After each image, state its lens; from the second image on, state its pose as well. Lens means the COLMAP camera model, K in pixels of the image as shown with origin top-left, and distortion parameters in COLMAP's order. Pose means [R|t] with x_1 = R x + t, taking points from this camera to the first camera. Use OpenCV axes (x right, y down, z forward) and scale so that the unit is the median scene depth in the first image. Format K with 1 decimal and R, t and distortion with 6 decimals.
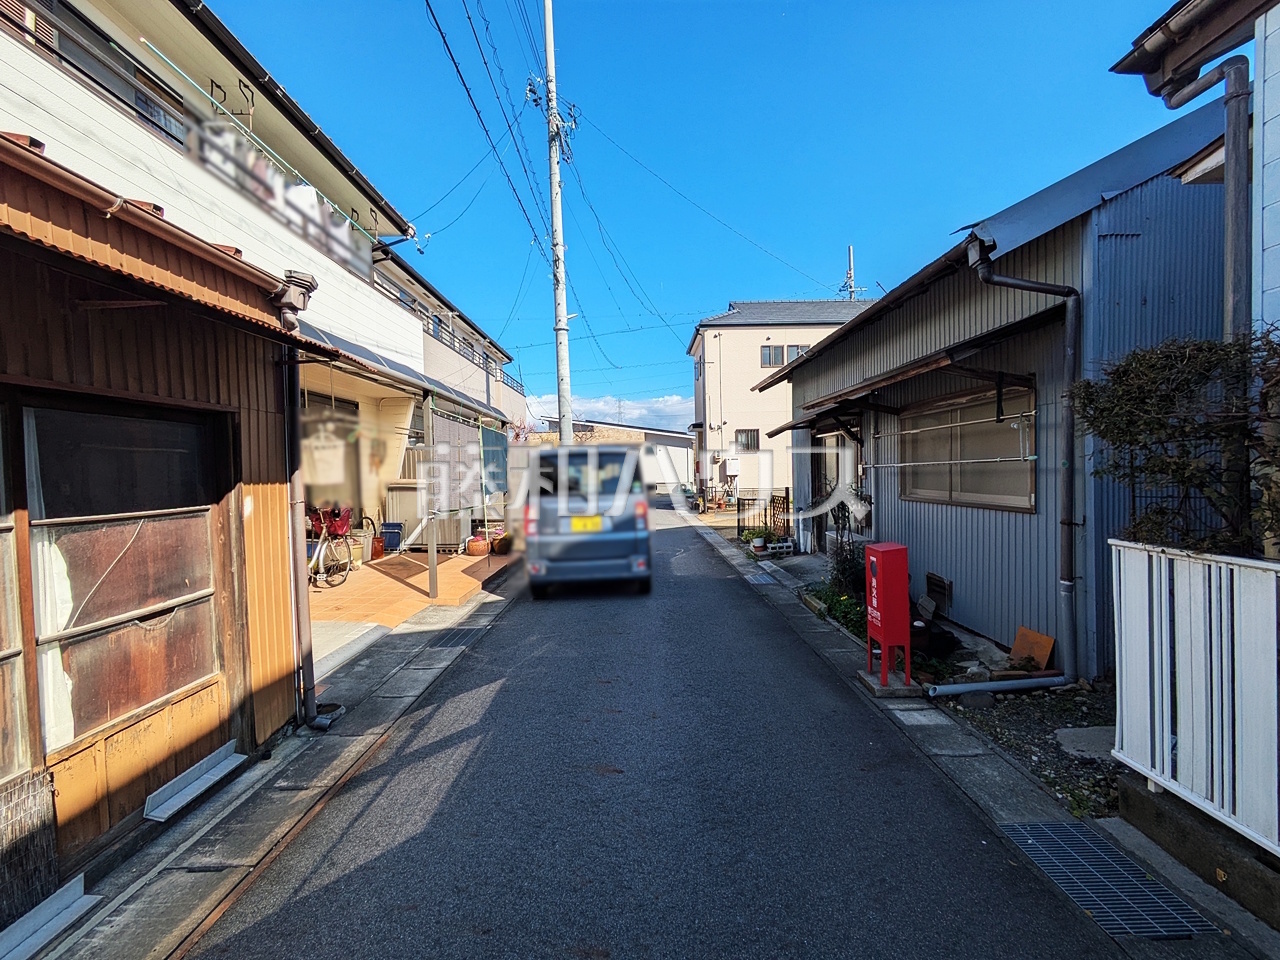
lens RADIAL K [[507.4, 0, 641.4], [0, 507.4, 480.9], [0, 0, 1]] dist [0.000931, 0.000528]
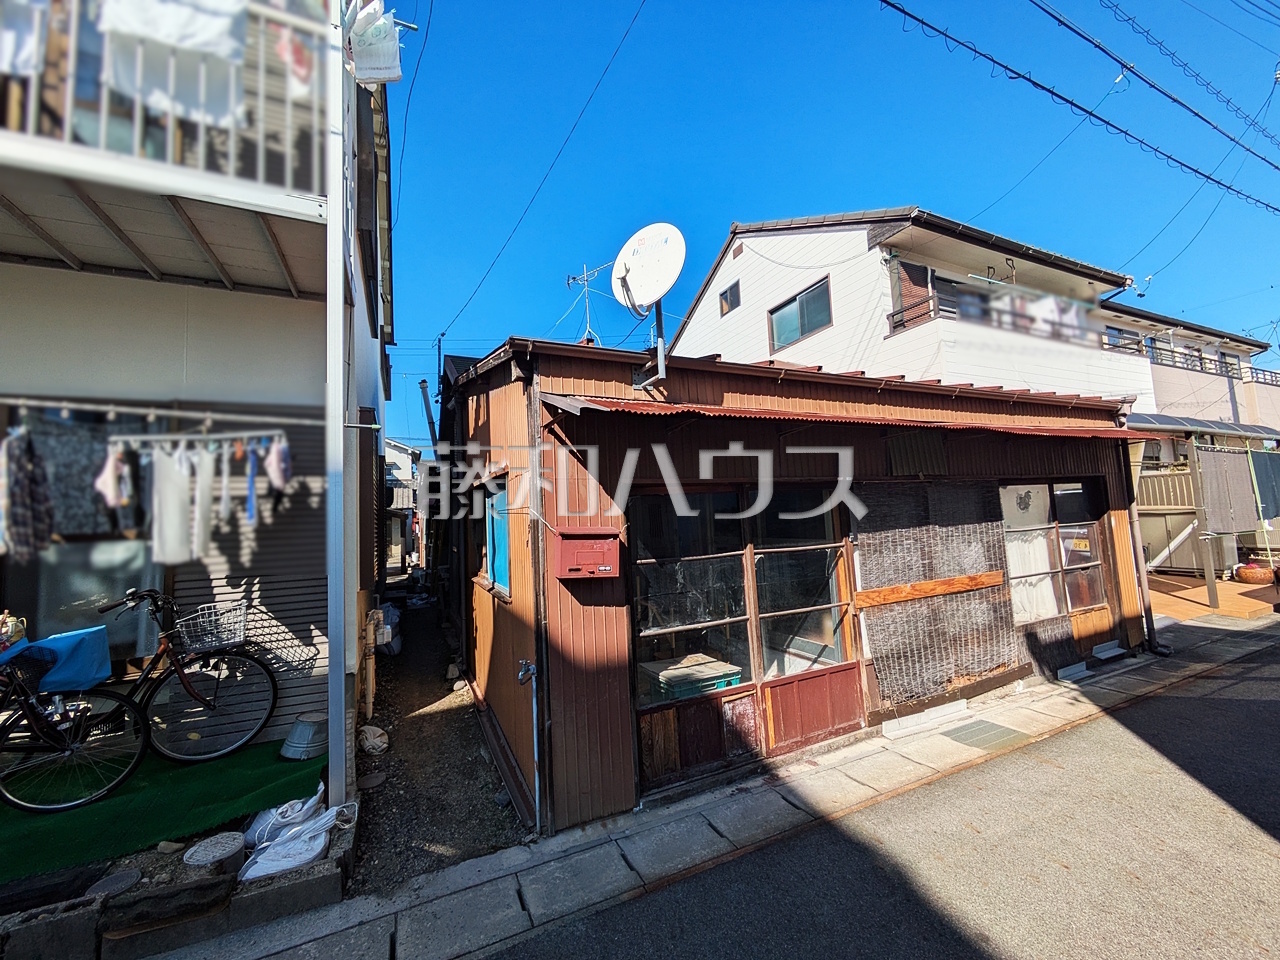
lens RADIAL K [[507.4, 0, 641.4], [0, 507.4, 480.9], [0, 0, 1]] dist [0.000931, 0.000528]
pose [[0.418026, -0.075118, -0.905324, 0.267167], [0.021705, 0.997117, -0.072712, -0.005653], [0.908176, 0.010746, 0.418451, -1.558759]]
